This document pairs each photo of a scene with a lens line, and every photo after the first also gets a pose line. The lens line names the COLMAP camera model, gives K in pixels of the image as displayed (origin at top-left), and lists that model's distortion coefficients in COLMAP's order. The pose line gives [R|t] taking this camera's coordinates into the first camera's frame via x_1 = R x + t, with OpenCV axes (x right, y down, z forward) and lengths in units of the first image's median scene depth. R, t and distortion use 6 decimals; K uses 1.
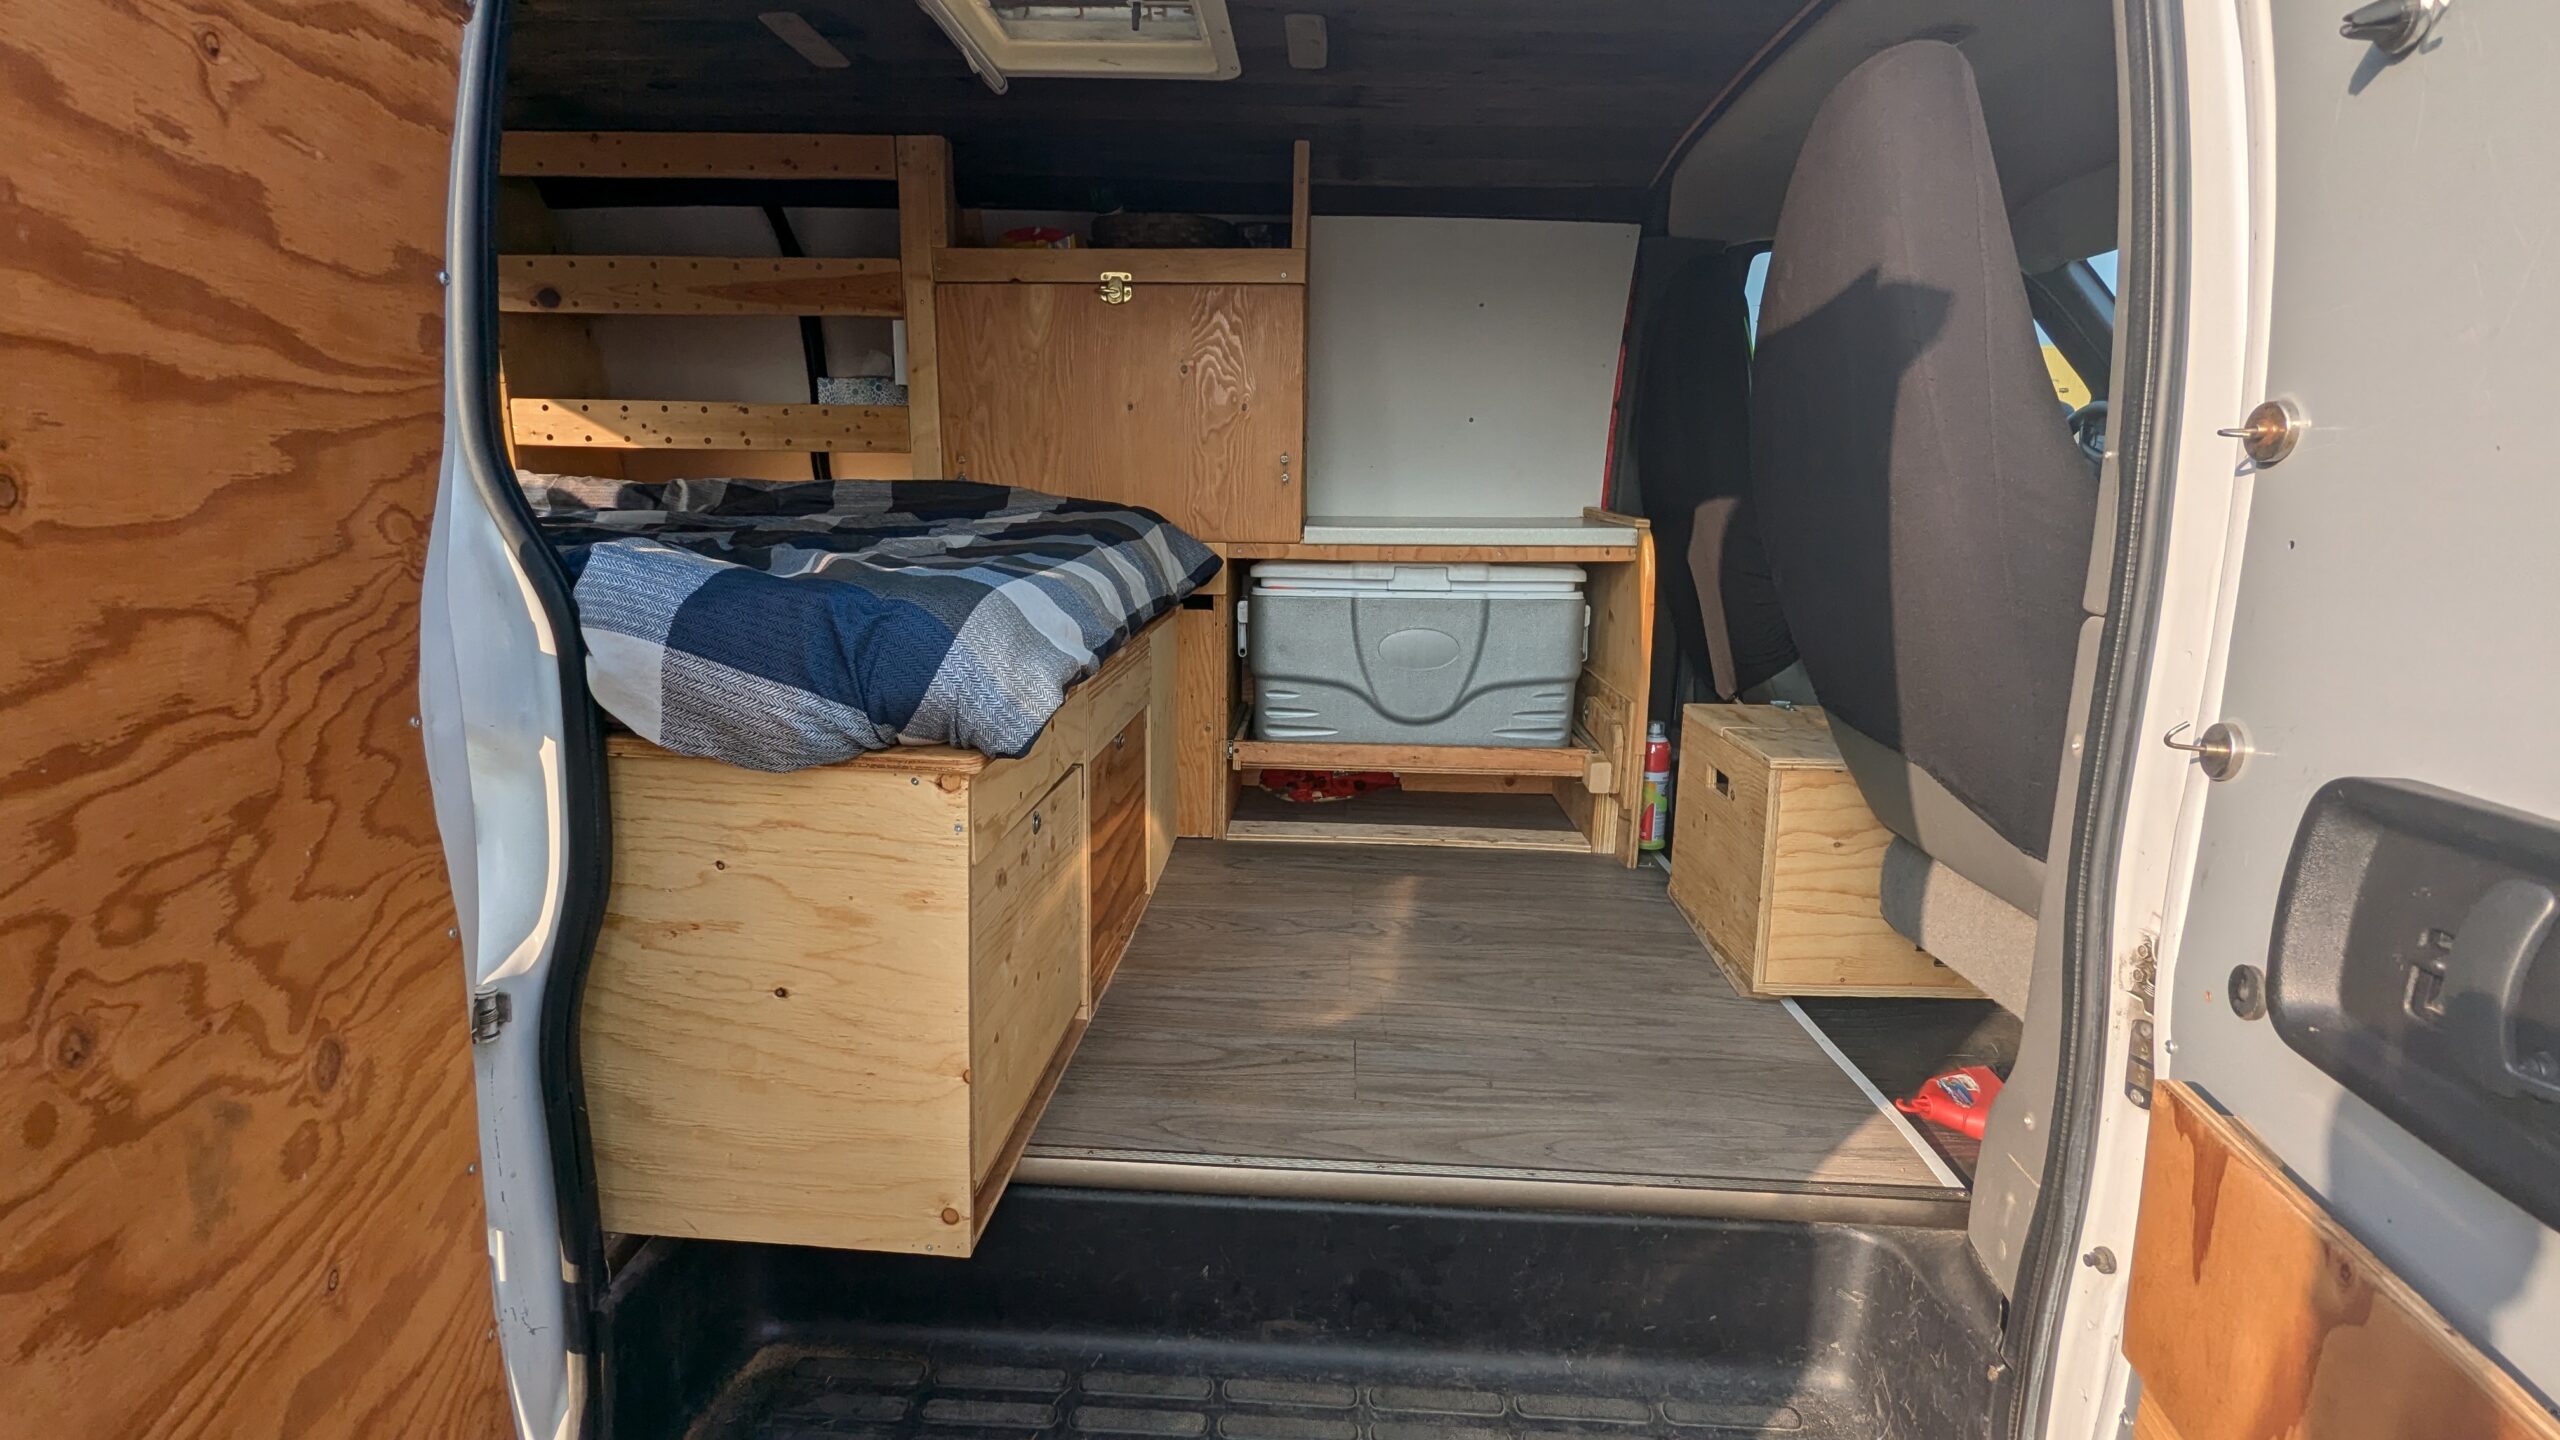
lens RADIAL K [[1266.8, 0, 1280.0], [0, 1266.8, 720.0], [0, 0, 1]] dist [0.000708, -0.000005]
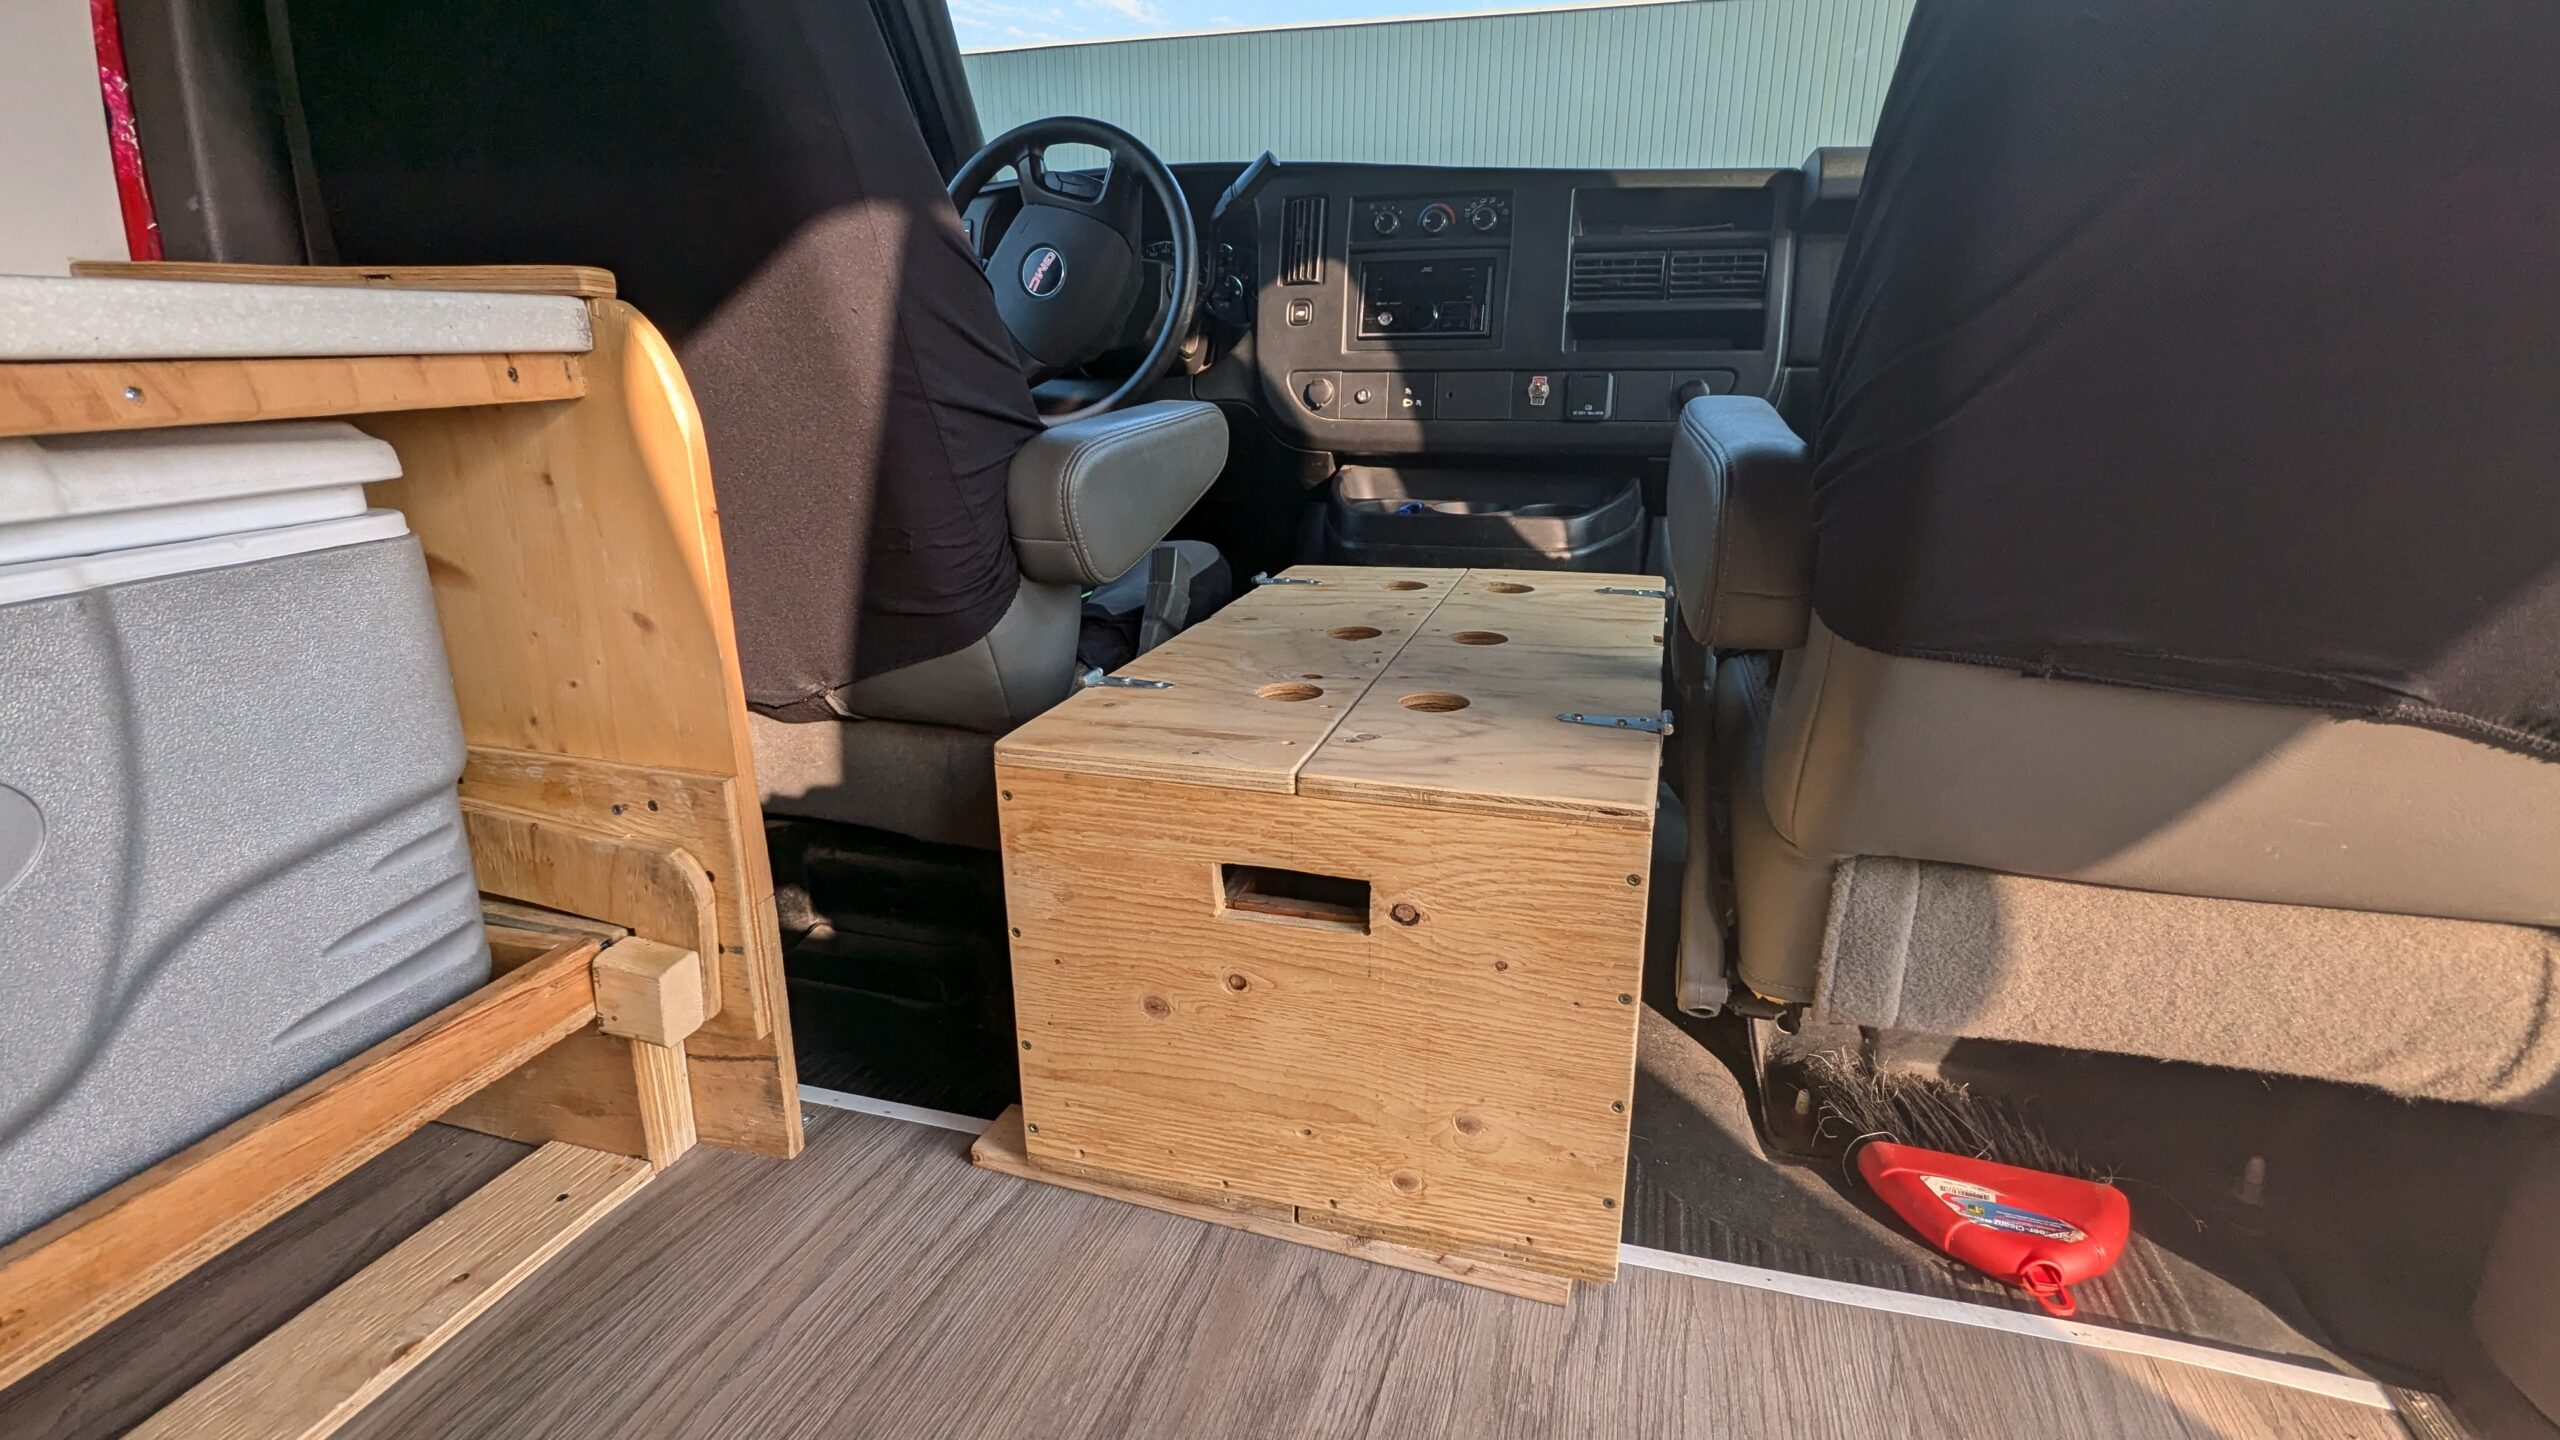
lens RADIAL K [[1217.6, 0, 1278.9], [0, 1217.6, 732.0], [0, 0, 1]] dist [-0.002102, -0.000922]
pose [[0.246582, -0.301293, 0.921097, -0.007748], [0.185788, 0.947513, 0.260197, -0.089378], [-0.951147, 0.106969, 0.289617, 0.727412]]
